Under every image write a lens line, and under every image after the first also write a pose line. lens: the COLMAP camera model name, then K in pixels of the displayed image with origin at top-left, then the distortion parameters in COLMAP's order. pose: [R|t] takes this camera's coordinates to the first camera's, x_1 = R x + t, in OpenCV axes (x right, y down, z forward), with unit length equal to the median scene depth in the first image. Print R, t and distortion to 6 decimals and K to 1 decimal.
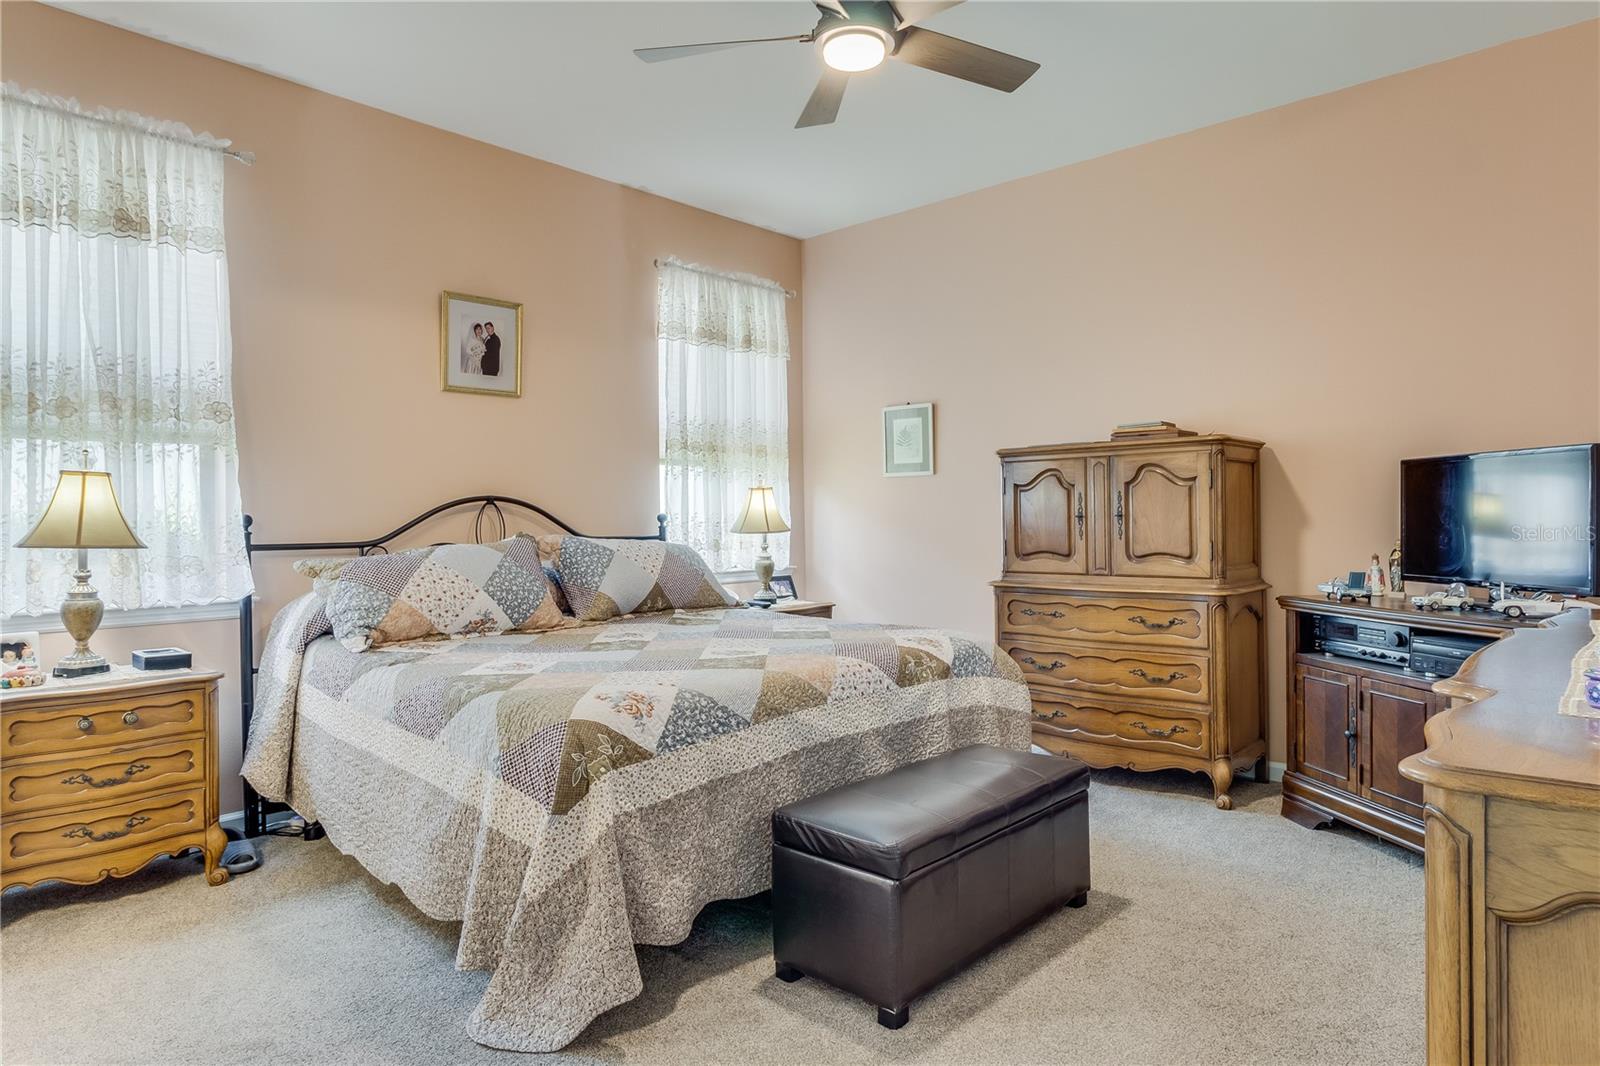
lens RADIAL K [[952.6, 0, 805.1], [0, 952.6, 525.9], [0, 0, 1]] dist [0.009493, 0.000629]
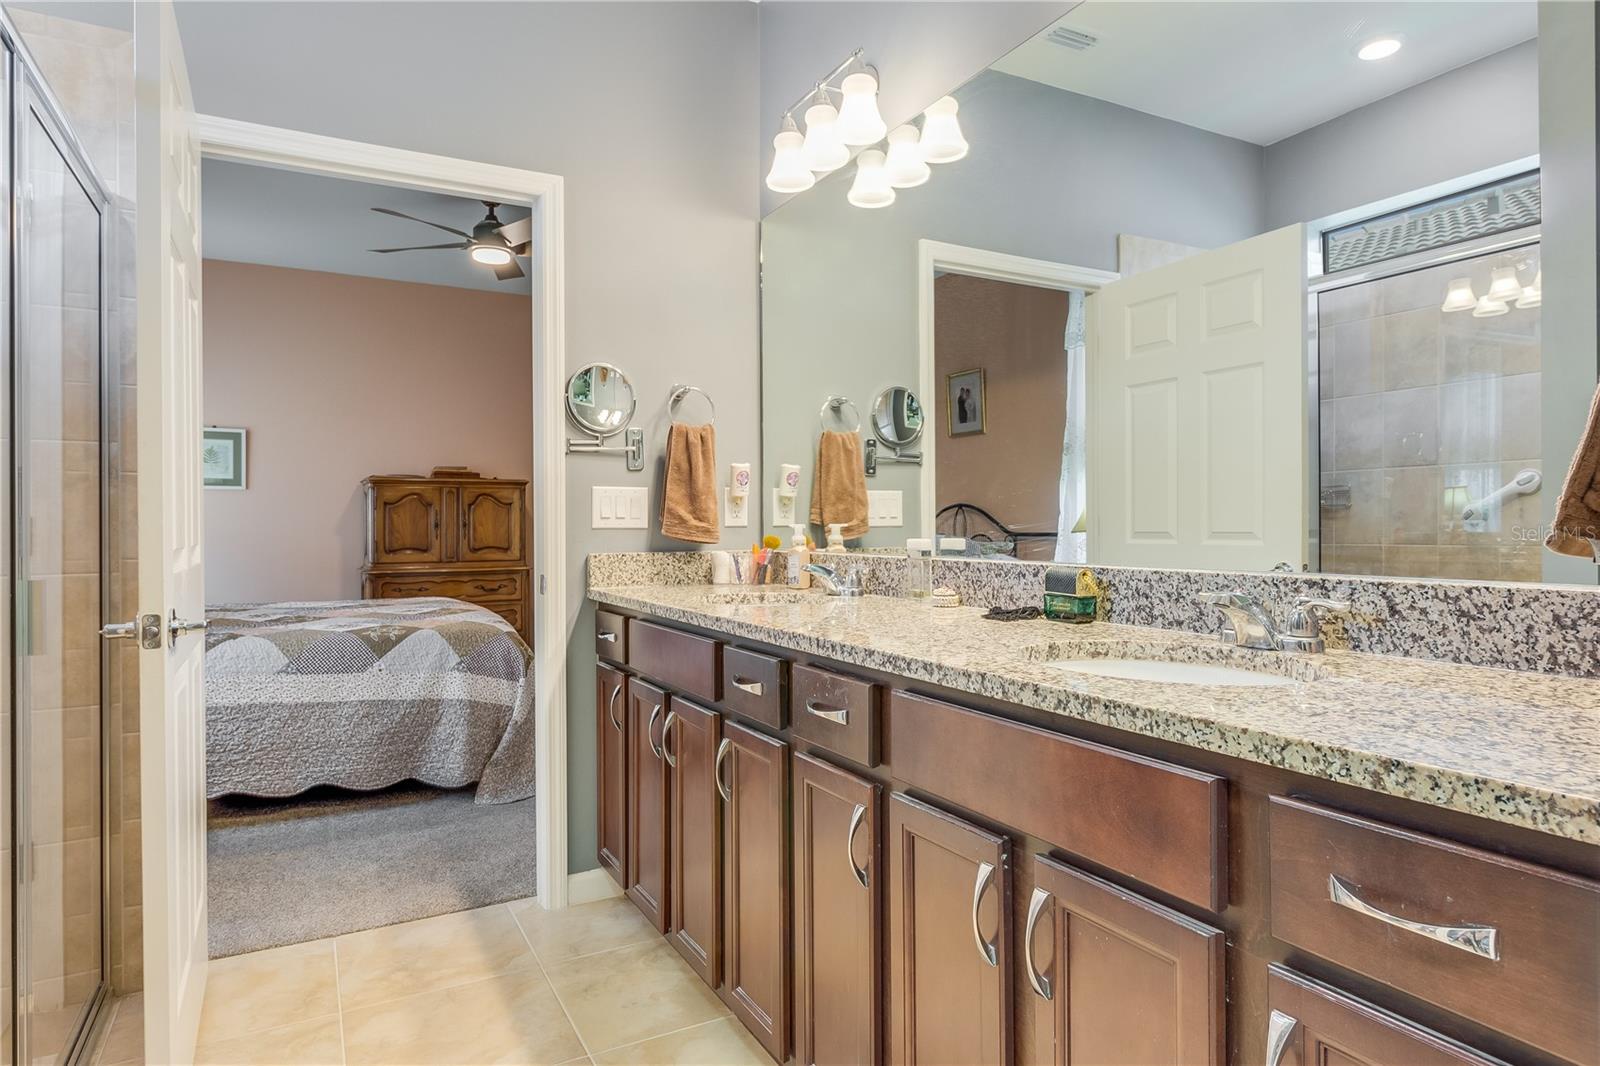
lens RADIAL K [[936.4, 0, 812.4], [0, 936.4, 529.9], [0, 0, 1]] dist [0.002845, -0.000043]
pose [[0.319939, 0.004900, 0.947425, -0.960414], [0.006145, 0.999955, -0.007247, 0.013007], [-0.947418, 0.008140, 0.319894, -0.067542]]
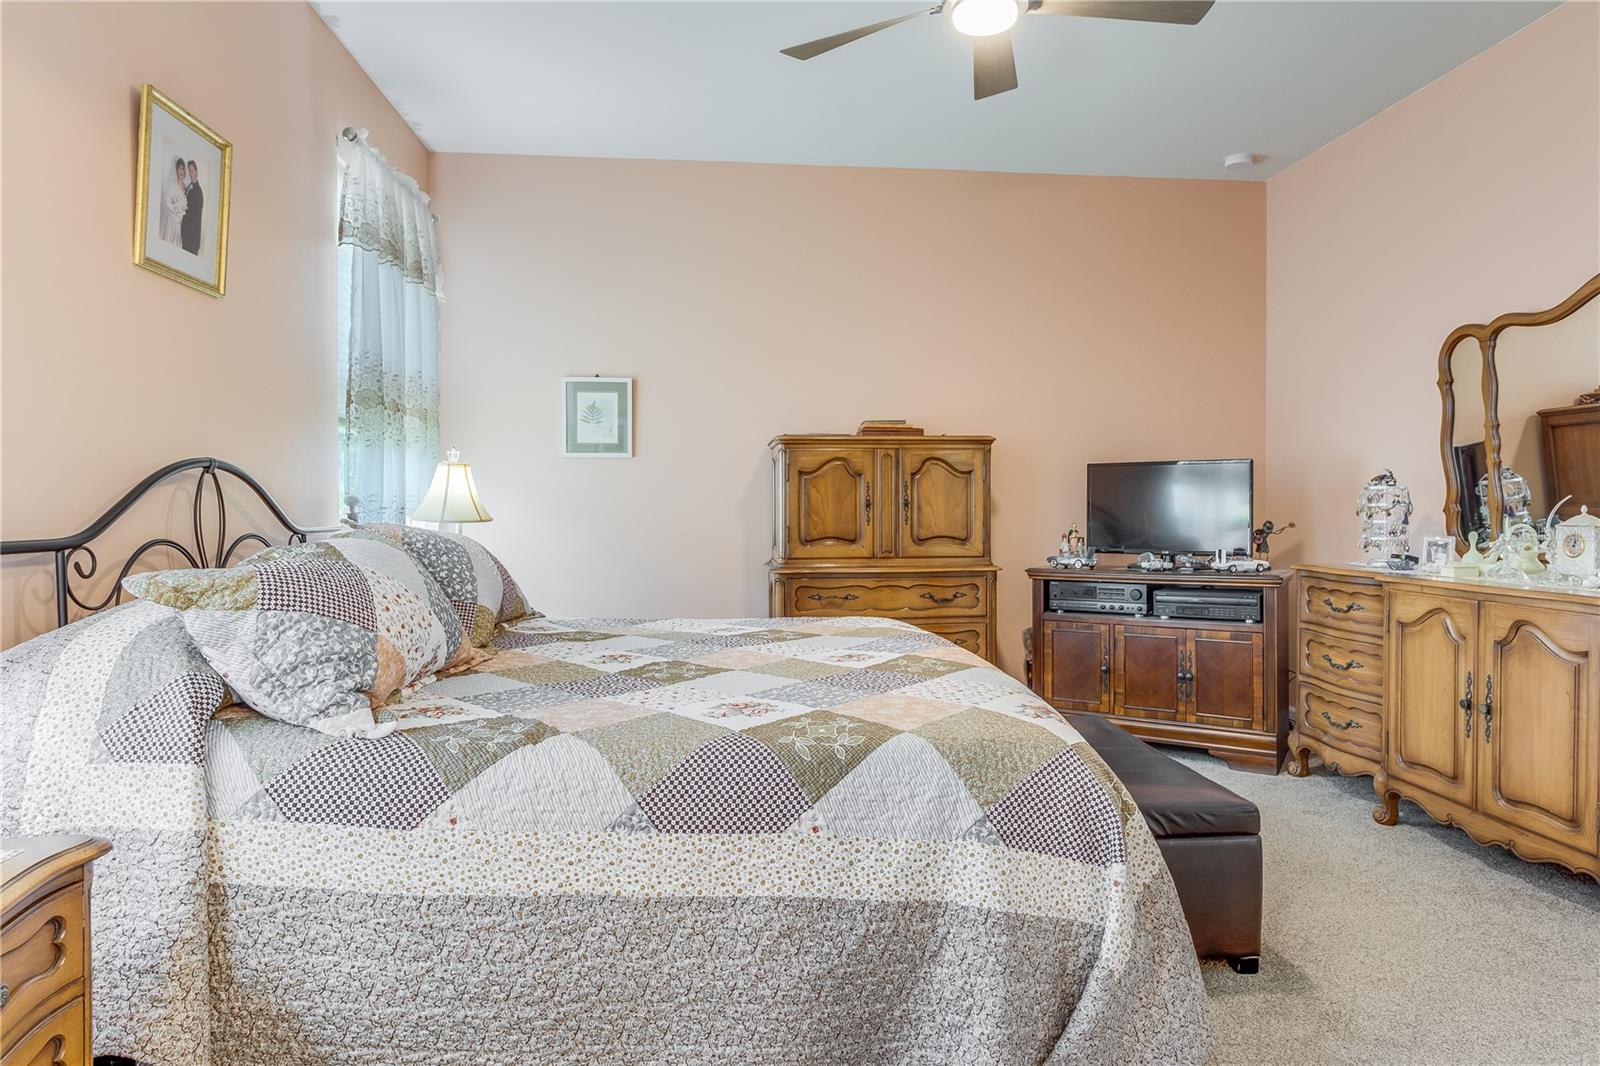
lens RADIAL K [[936.4, 0, 806.4], [0, 936.4, 523.5], [0, 0, 1]] dist [0.002845, -0.000043]
pose [[0.666486, -0.005282, 0.745499, -0.537041], [0.001556, 0.999983, 0.005695, 0.006204], [-0.745516, -0.002636, 0.666483, 0.354240]]
